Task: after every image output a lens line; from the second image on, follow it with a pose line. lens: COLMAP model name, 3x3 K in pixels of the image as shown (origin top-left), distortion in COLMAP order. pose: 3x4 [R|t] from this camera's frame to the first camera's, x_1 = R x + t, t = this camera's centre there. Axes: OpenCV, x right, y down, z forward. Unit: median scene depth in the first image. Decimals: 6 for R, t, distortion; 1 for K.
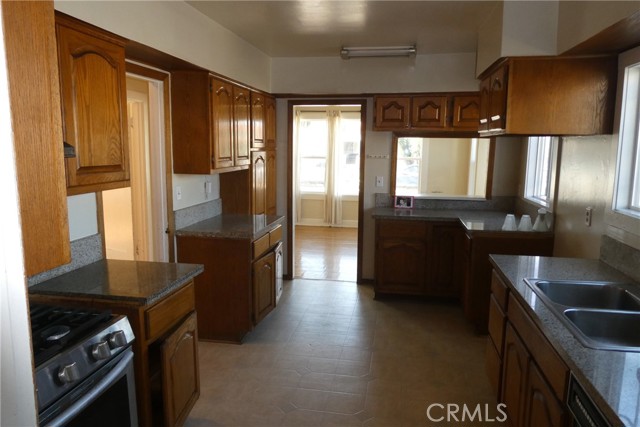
lens RADIAL K [[435.7, 0, 320.0], [0, 435.7, 213.5], [0, 0, 1]] dist [-0.000990, -0.000933]
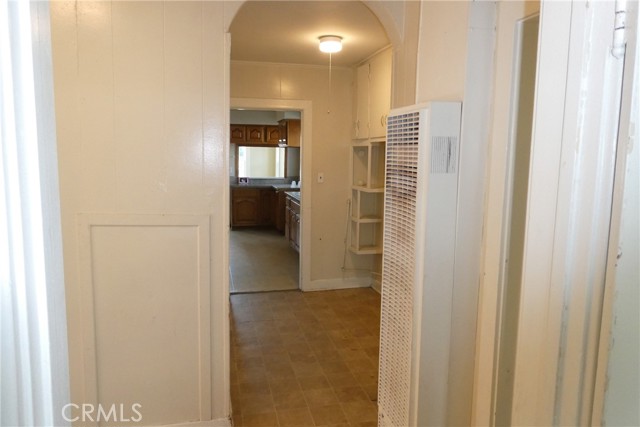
lens RADIAL K [[460.3, 0, 320.0], [0, 460.3, 213.5], [0, 0, 1]] dist [0.000852, -0.006049]
pose [[0.910512, -0.043280, 0.411212, -0.357904], [0.053025, 0.998517, -0.012313, 0.170532], [-0.410069, 0.033016, 0.911457, -1.021715]]
